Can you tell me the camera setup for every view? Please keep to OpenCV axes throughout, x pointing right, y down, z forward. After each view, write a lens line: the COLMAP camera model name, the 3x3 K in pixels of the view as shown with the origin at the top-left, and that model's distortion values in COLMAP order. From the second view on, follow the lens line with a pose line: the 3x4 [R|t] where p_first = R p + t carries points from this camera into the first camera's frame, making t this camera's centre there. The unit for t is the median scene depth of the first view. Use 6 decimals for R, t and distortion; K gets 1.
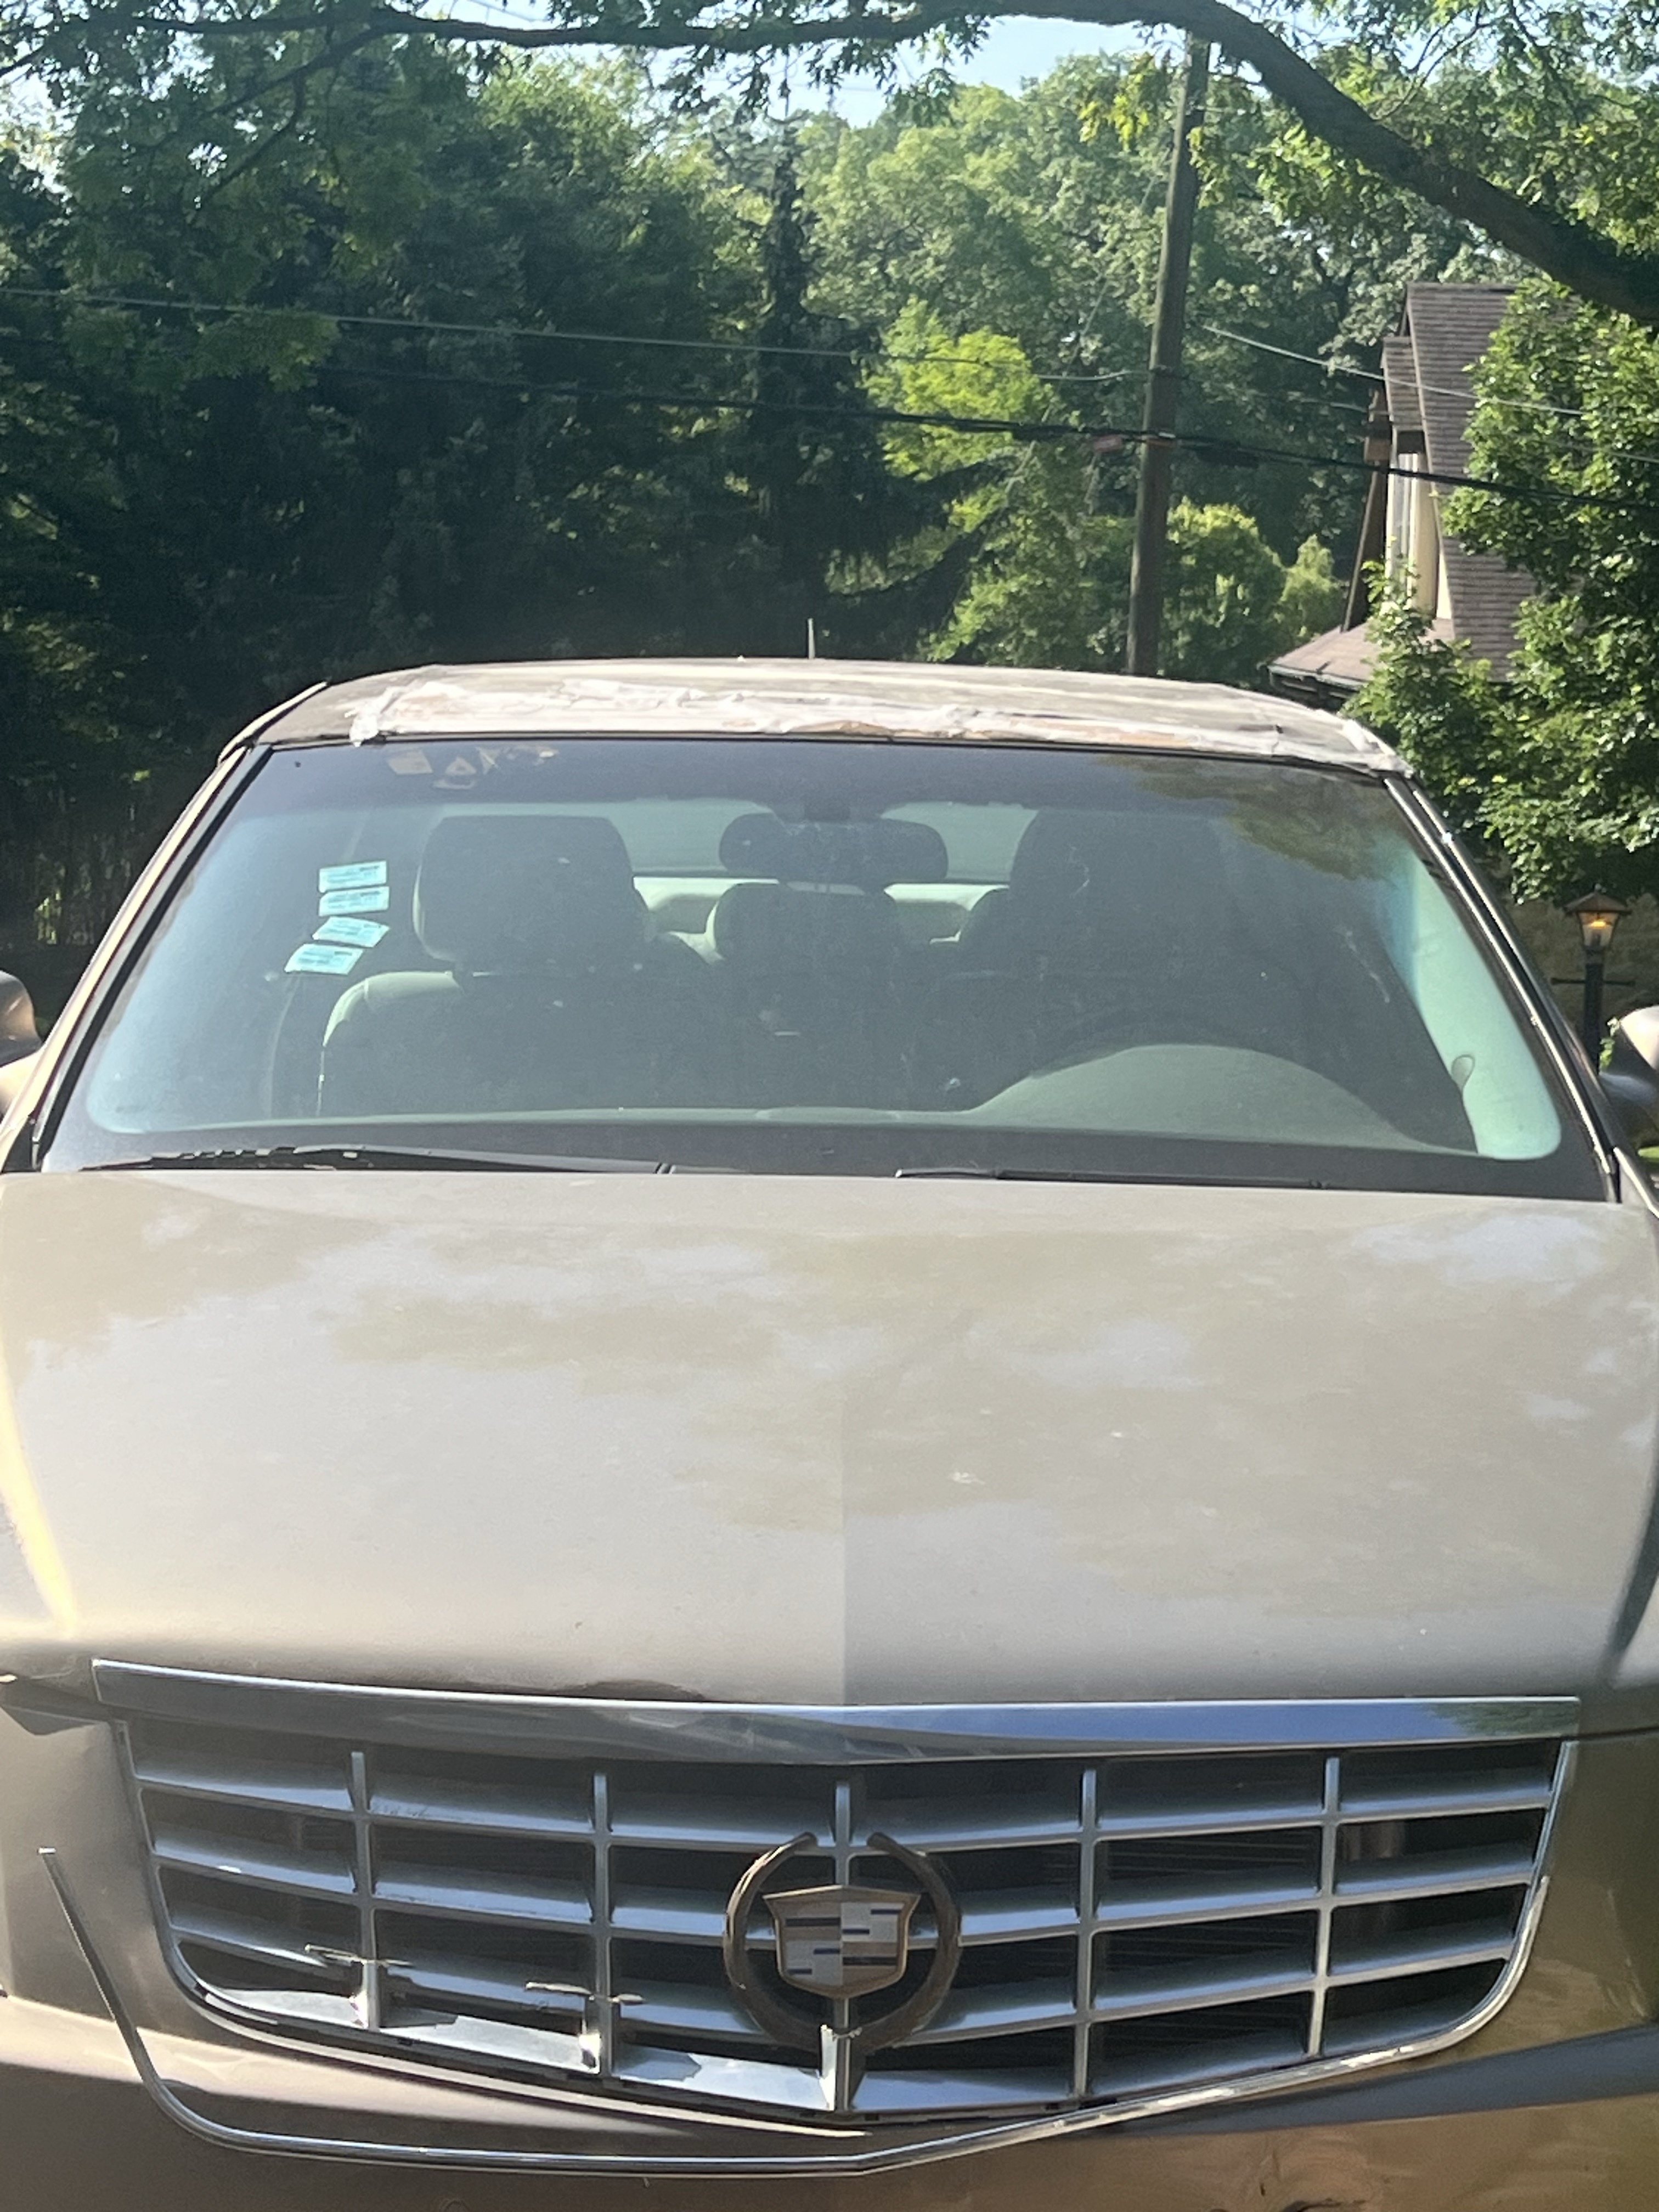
lens RADIAL K [[4444.2, 0, 601.3], [0, 4444.2, 1103.0], [0, 0, 1]] dist [1.381395, 0.040219]
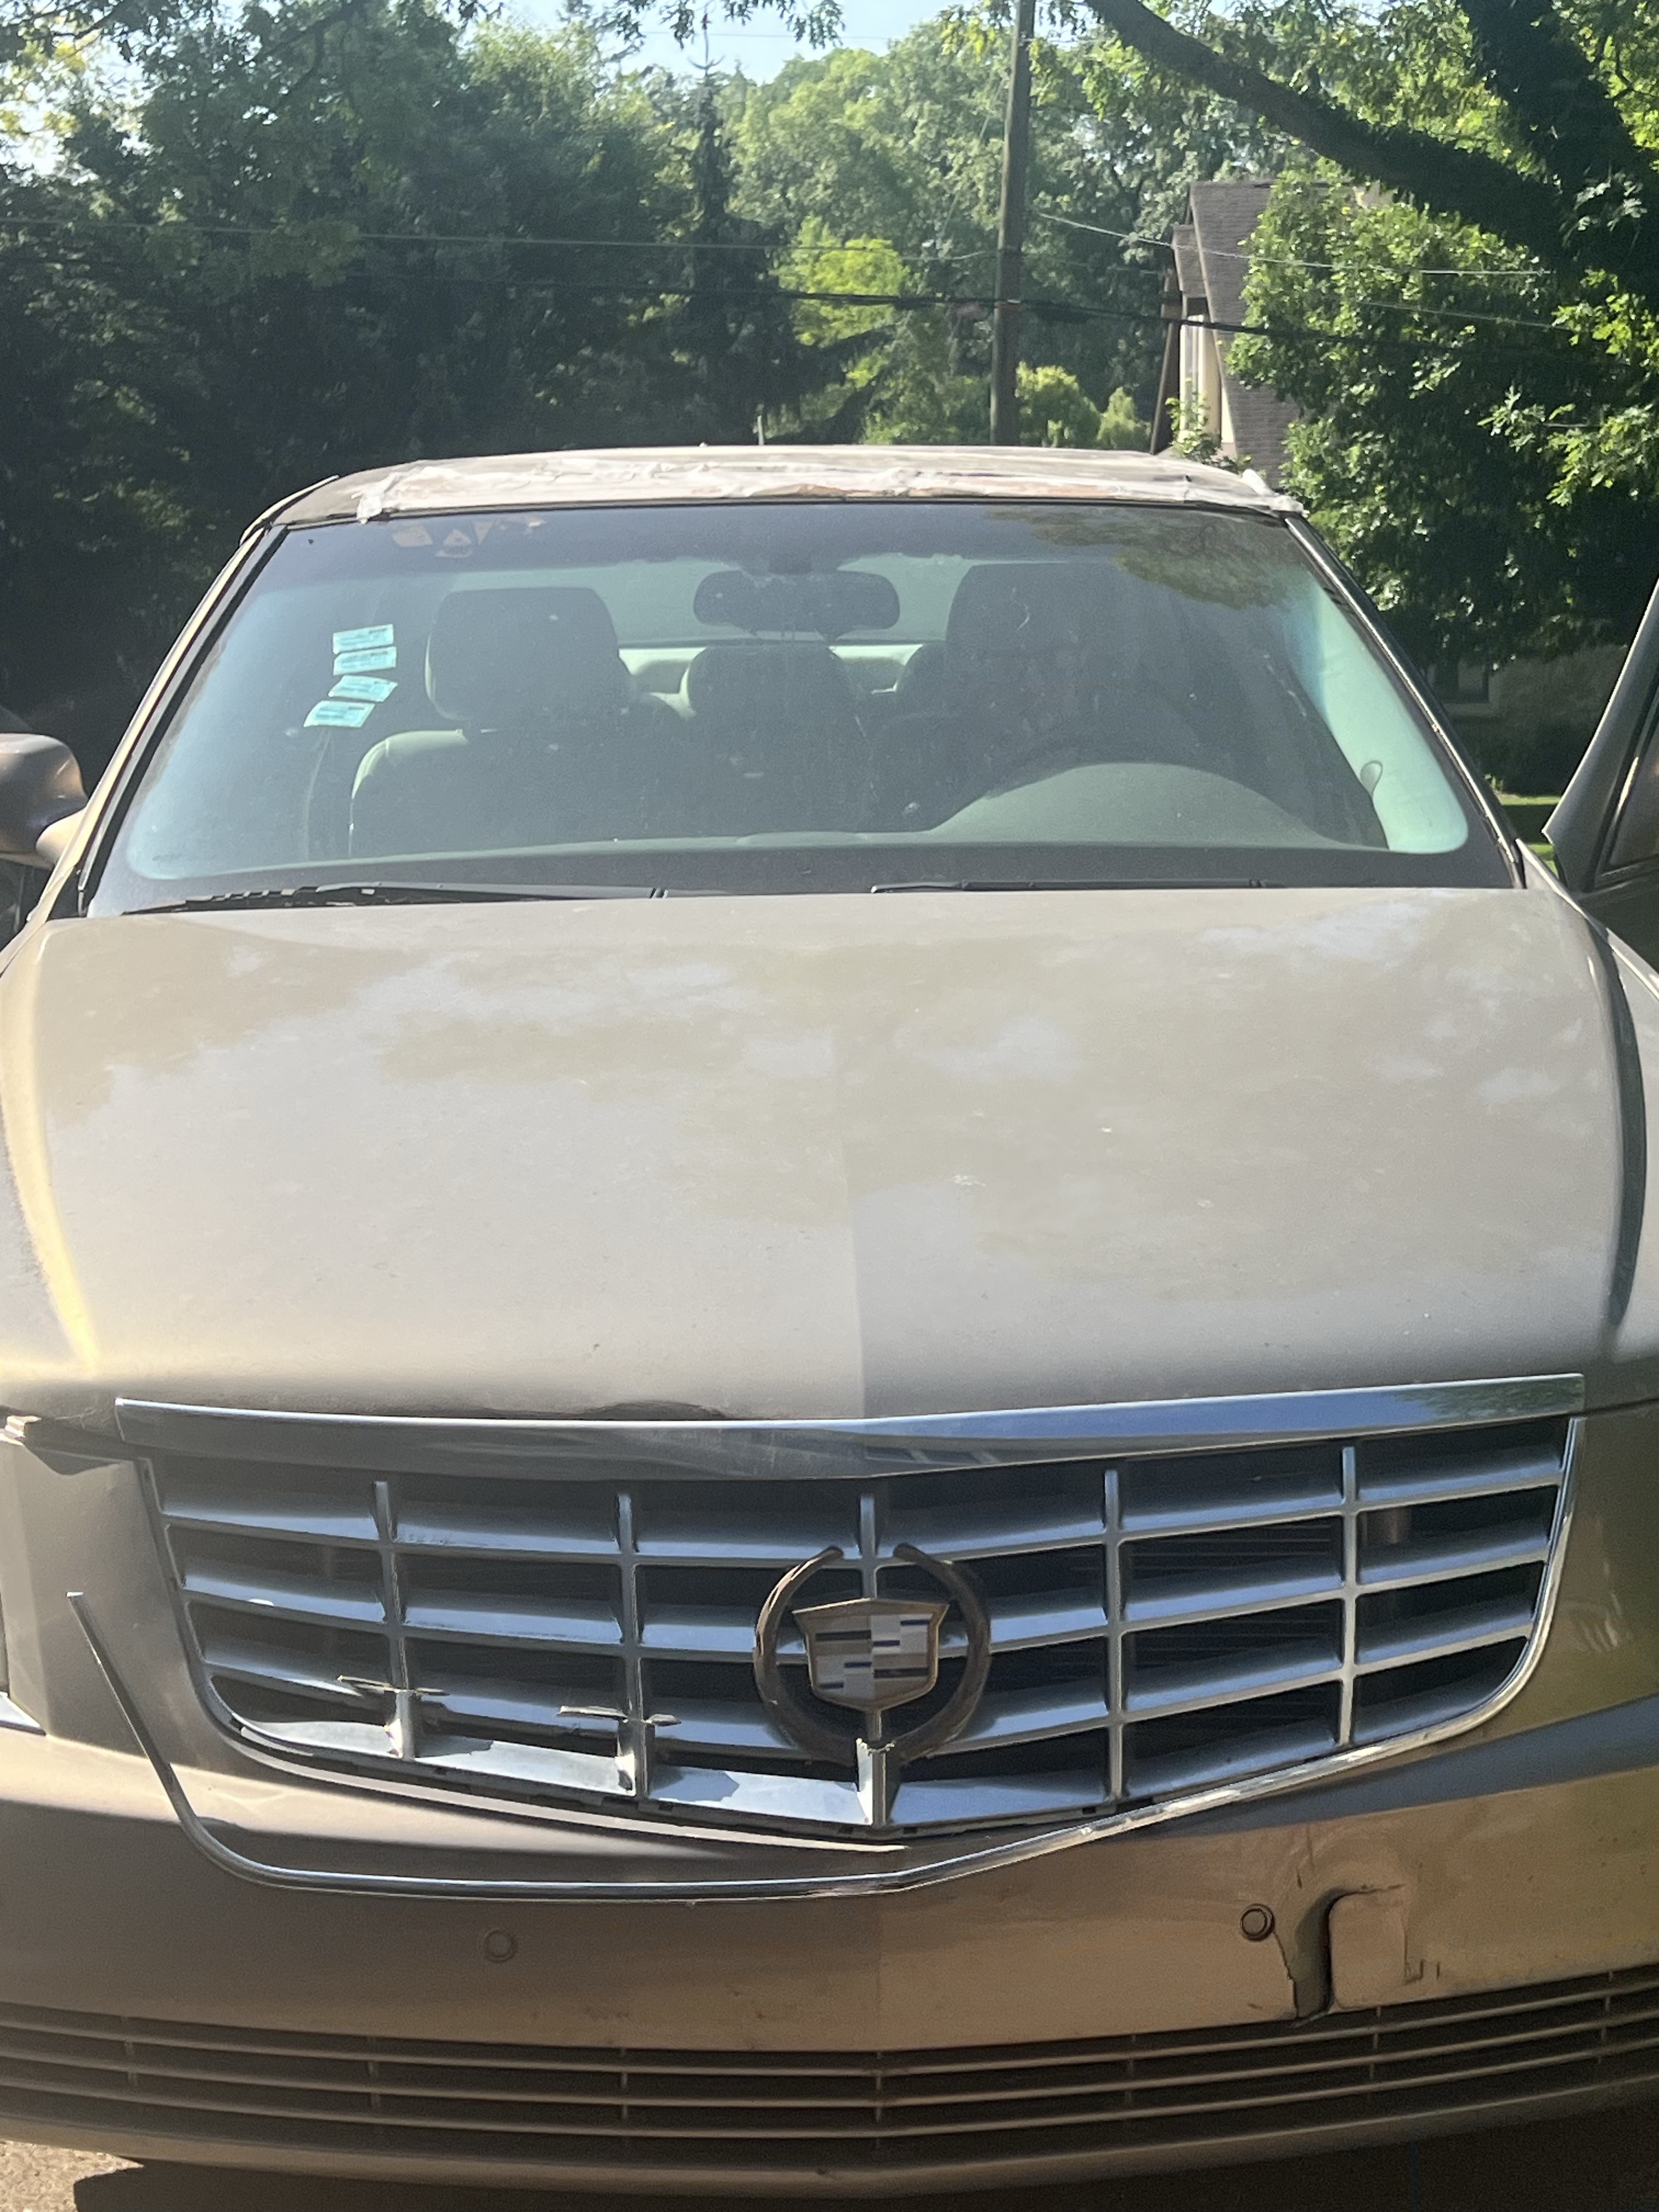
lens RADIAL K [[3349.3, 0, 829.7], [0, 3349.3, 963.5], [0, 0, 1]] dist [0.175571, -0.052771]
pose [[0.996820, -0.042295, 0.067529, -0.000239], [0.039734, 0.998456, 0.038820, 0.001625], [-0.069066, -0.036014, 0.996962, 0.157959]]
